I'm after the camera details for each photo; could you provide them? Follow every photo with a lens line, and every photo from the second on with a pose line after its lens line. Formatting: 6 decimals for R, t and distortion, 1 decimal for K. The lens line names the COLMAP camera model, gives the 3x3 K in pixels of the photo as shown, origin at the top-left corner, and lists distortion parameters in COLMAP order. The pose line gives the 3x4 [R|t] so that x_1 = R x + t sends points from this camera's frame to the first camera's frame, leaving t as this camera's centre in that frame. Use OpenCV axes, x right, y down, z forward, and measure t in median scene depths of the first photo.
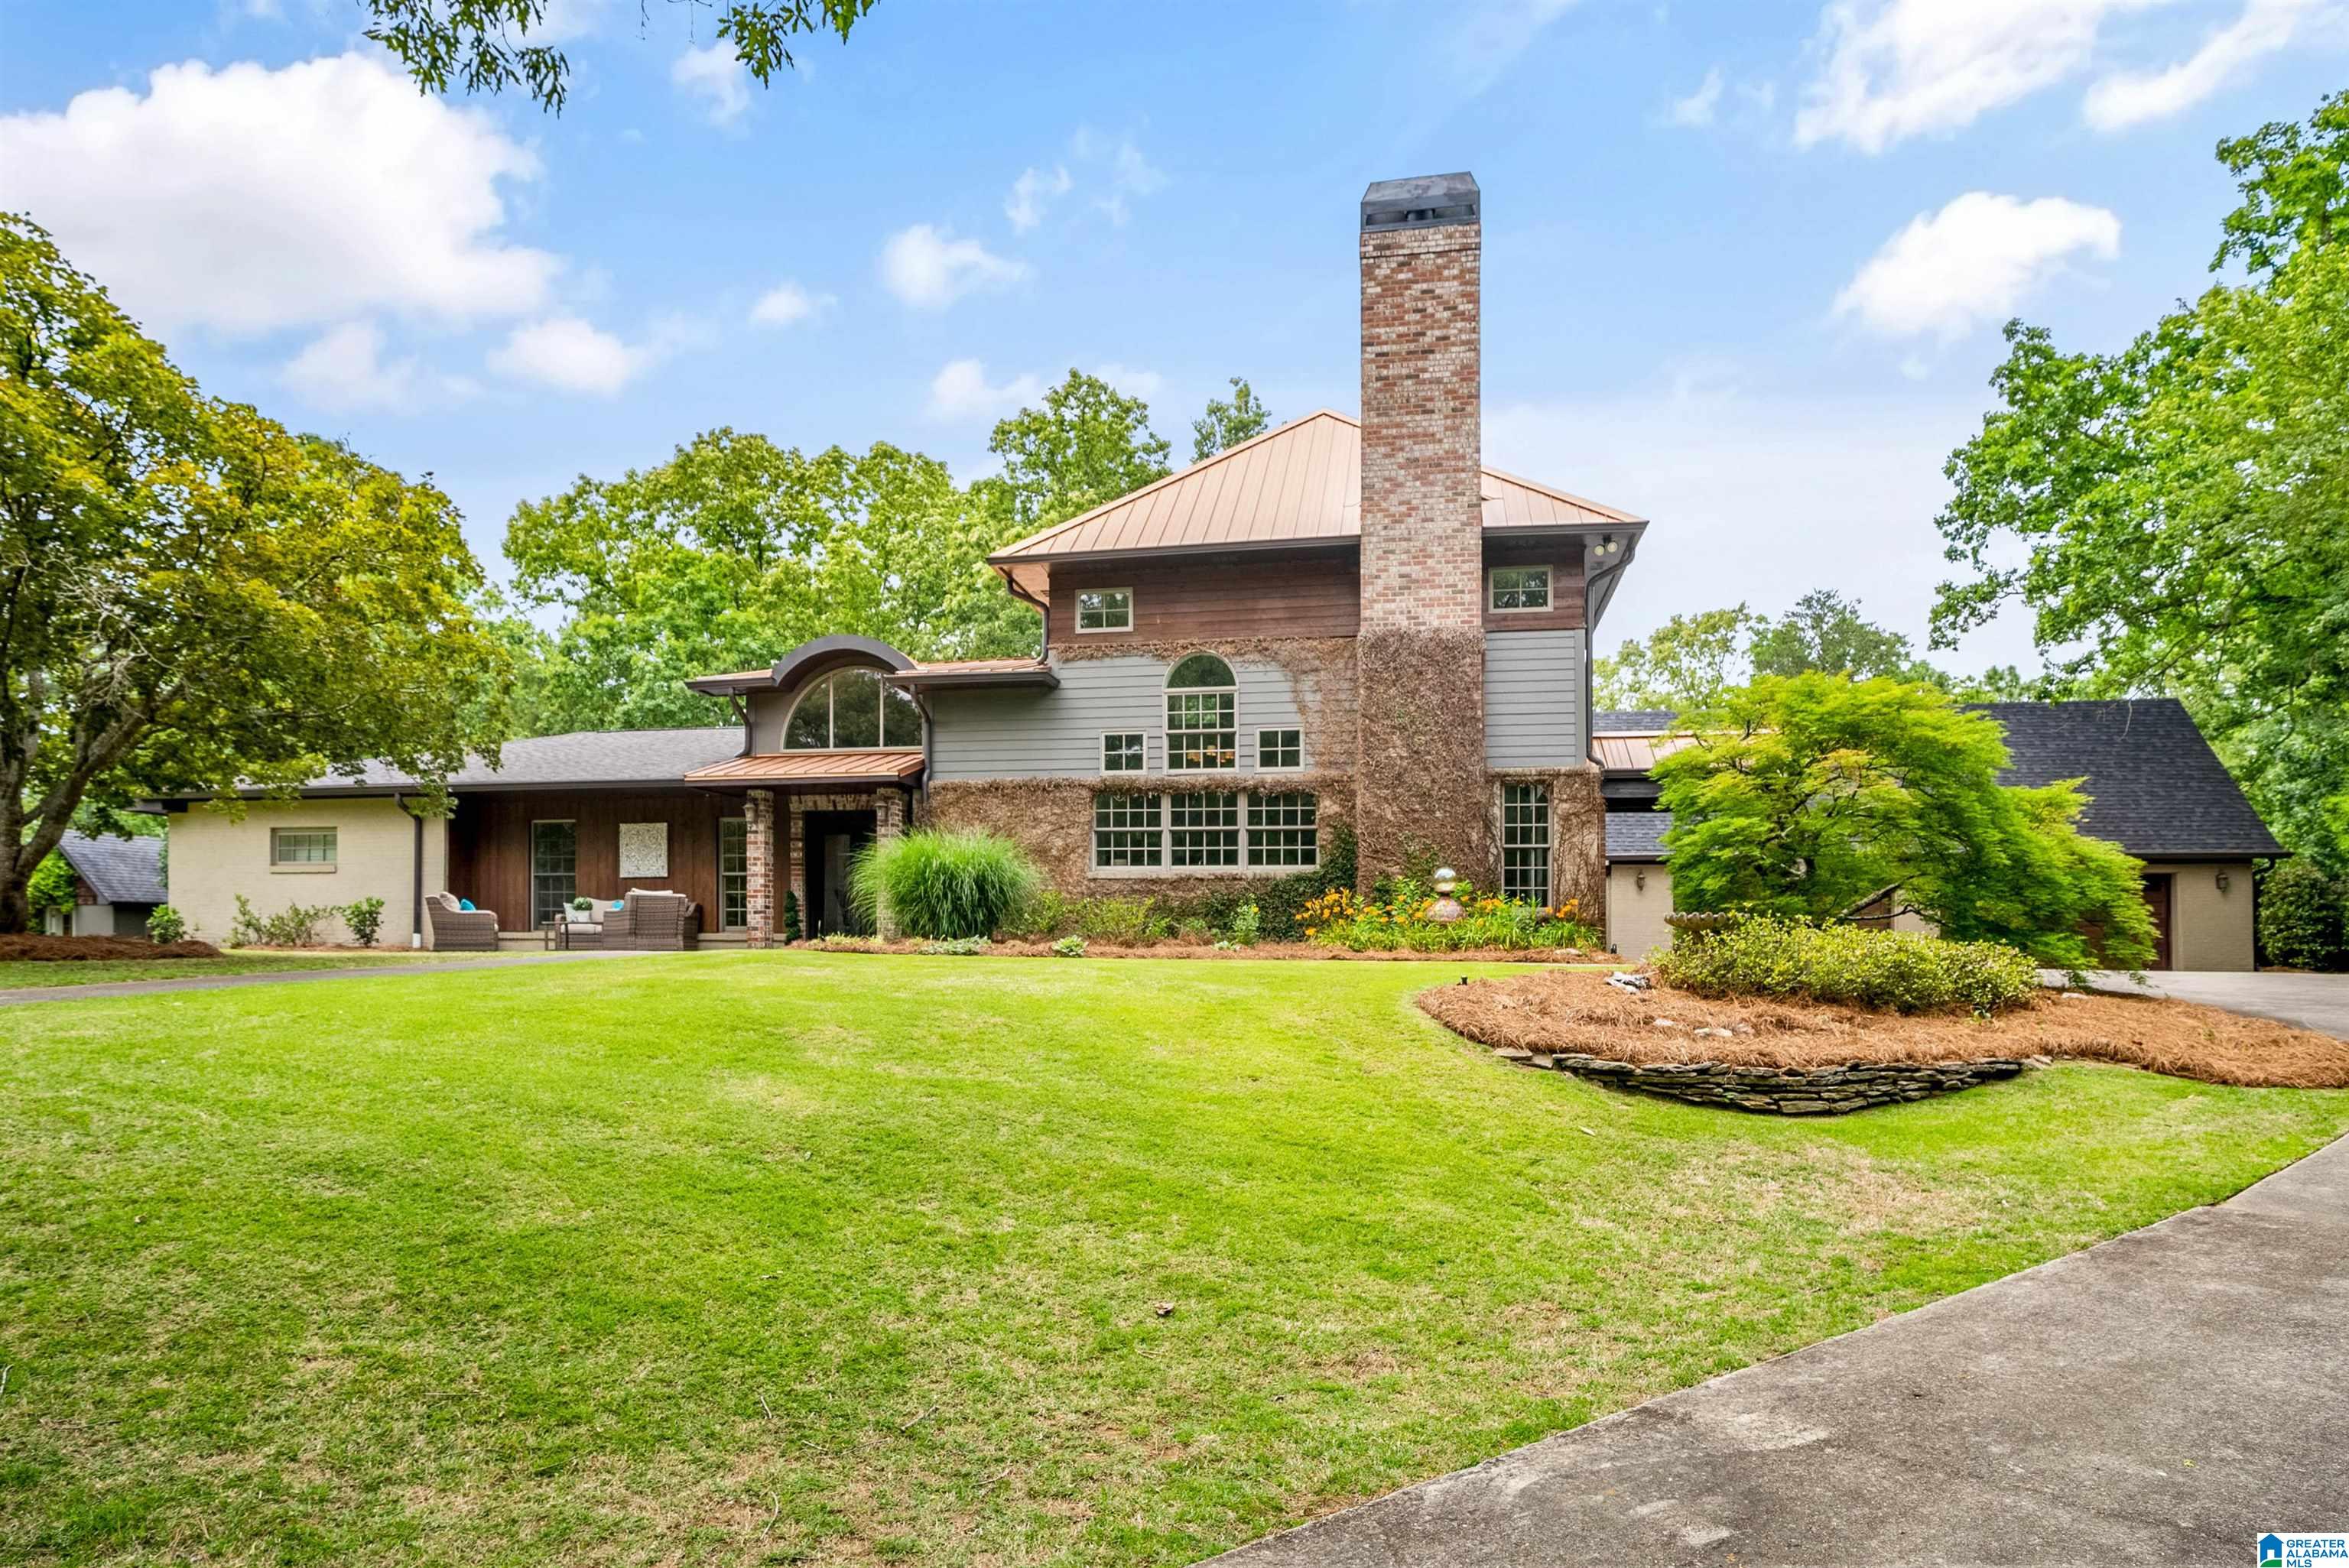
lens RADIAL K [[1249.8, 0, 1140.1], [0, 1249.8, 869.7], [0, 0, 1]] dist [0.001114, 0.000383]
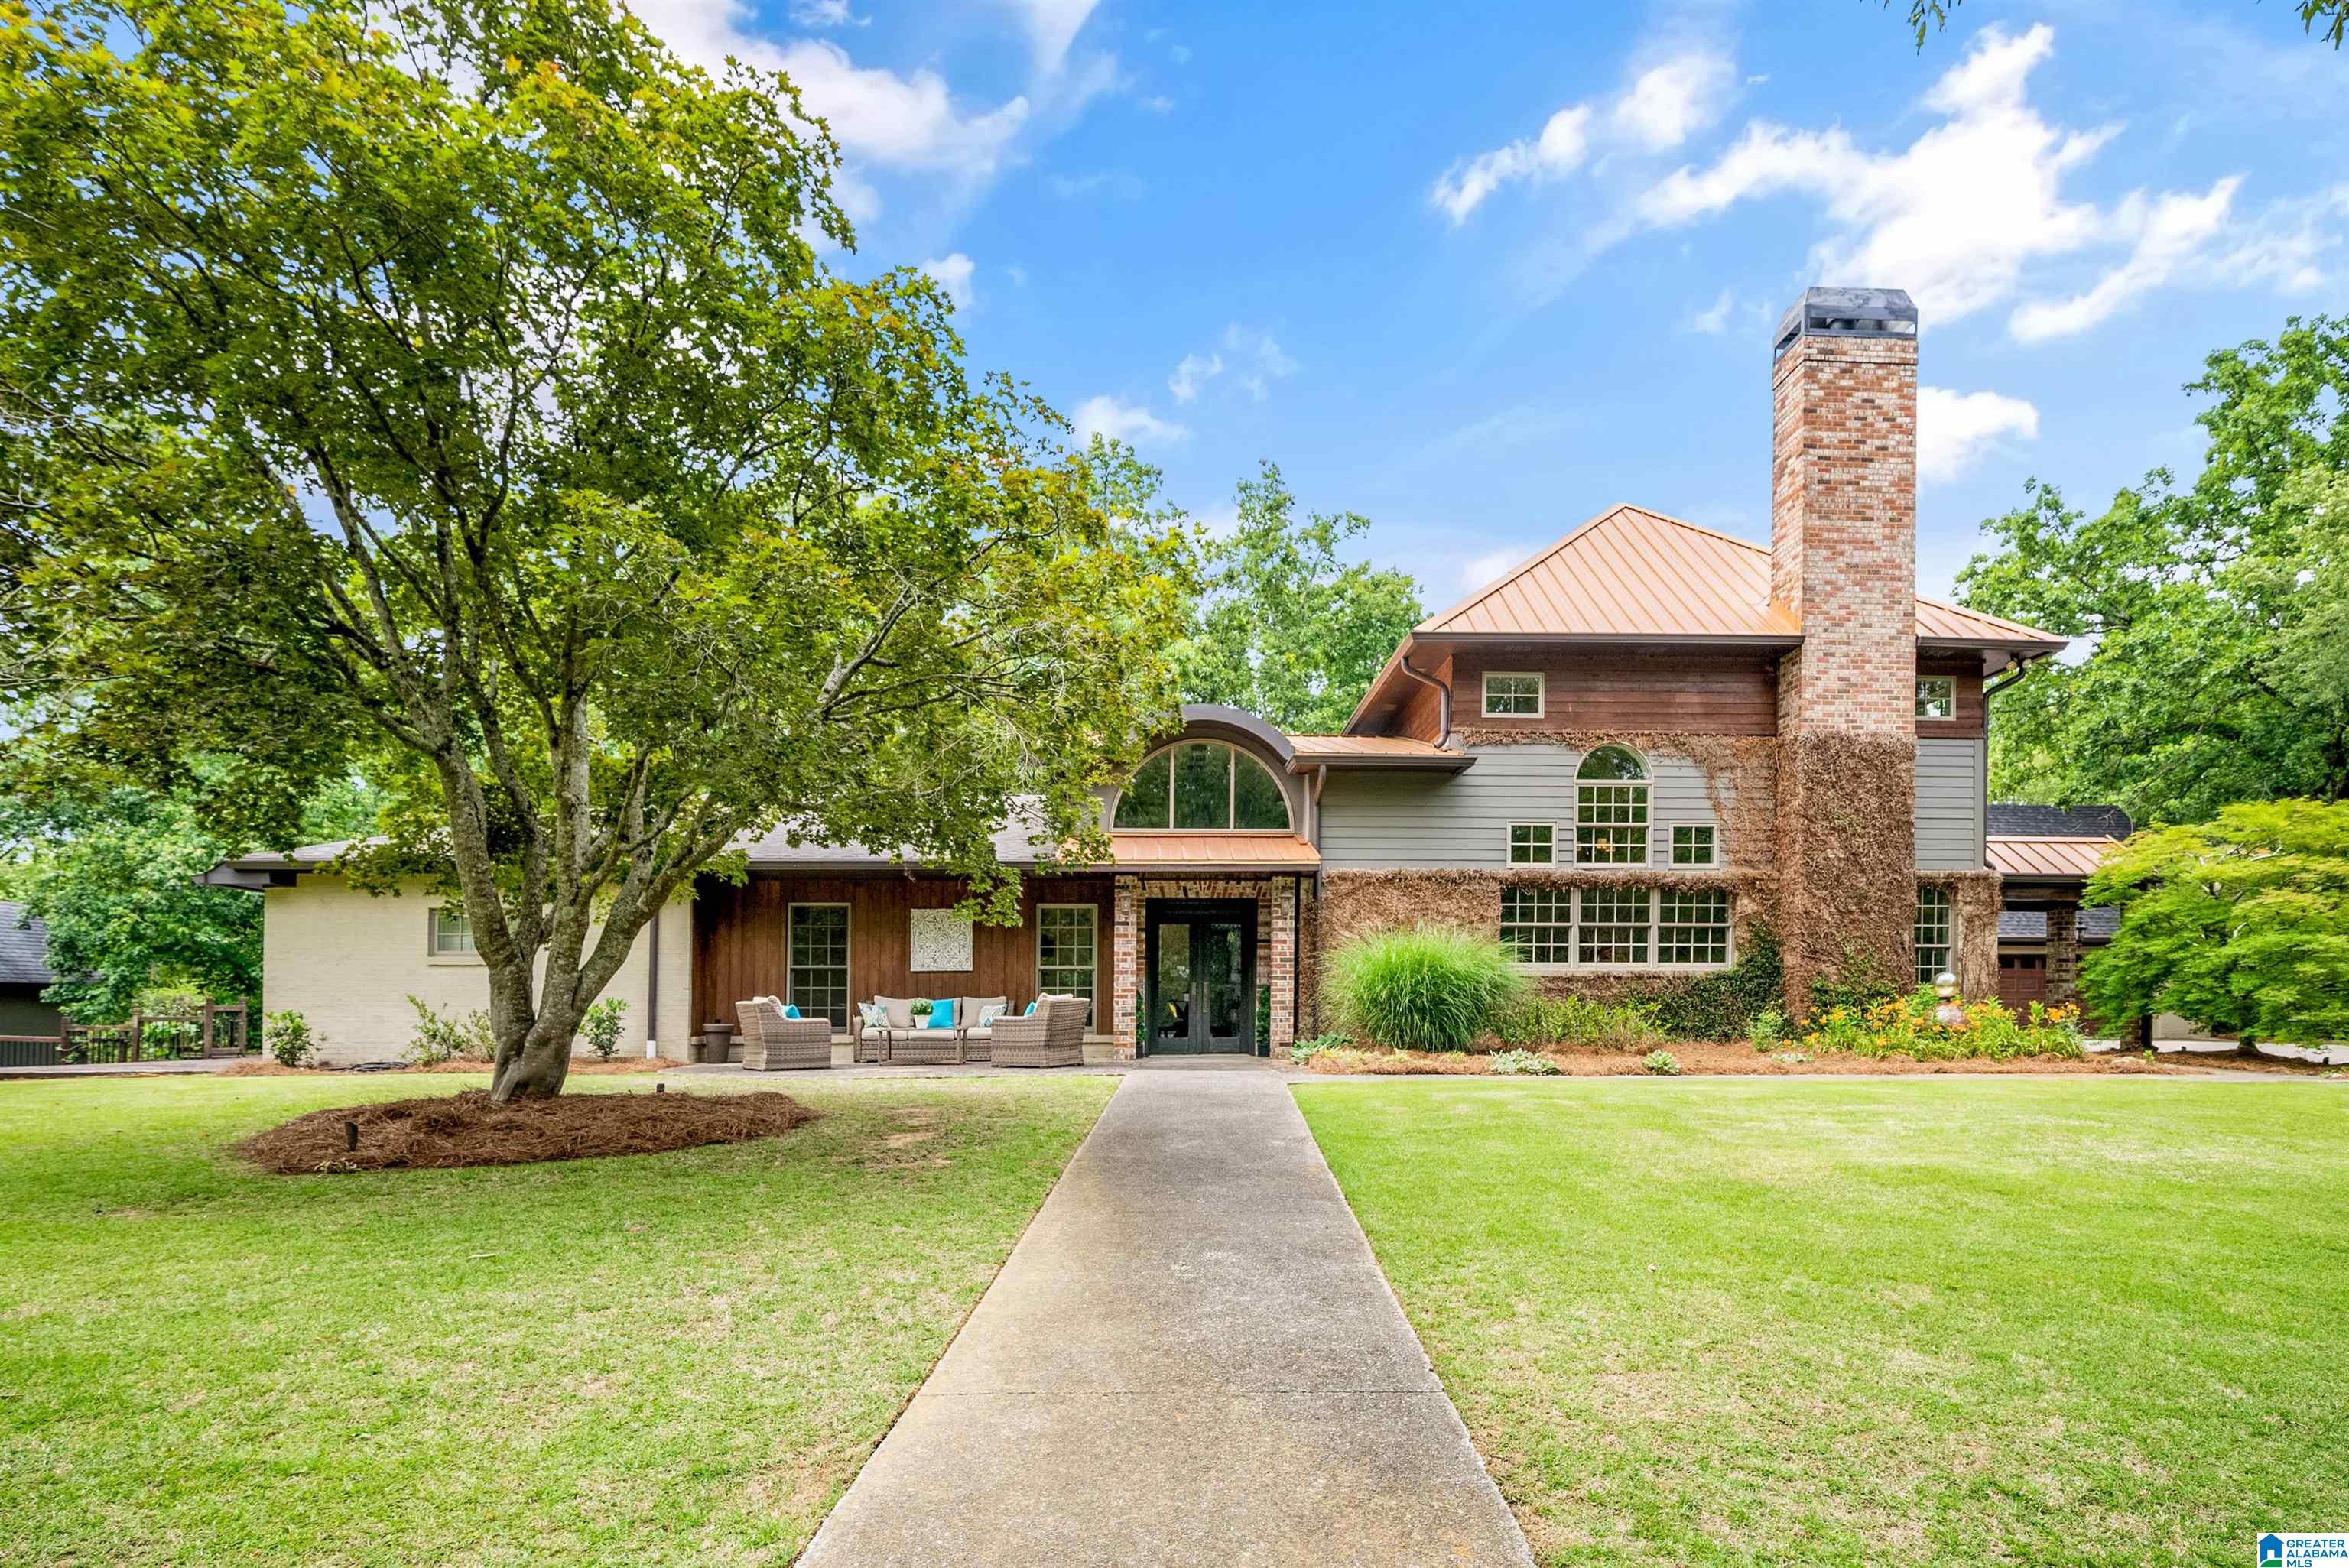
lens RADIAL K [[1198.6, 0, 1217.4], [0, 1198.6, 916.5], [0, 0, 1]] dist [0.002872, -0.000143]
pose [[0.969164, 0.006824, 0.246321, -0.485950], [-0.005569, 0.999968, -0.005793, -0.032787], [-0.246352, 0.004242, 0.969171, 0.175192]]
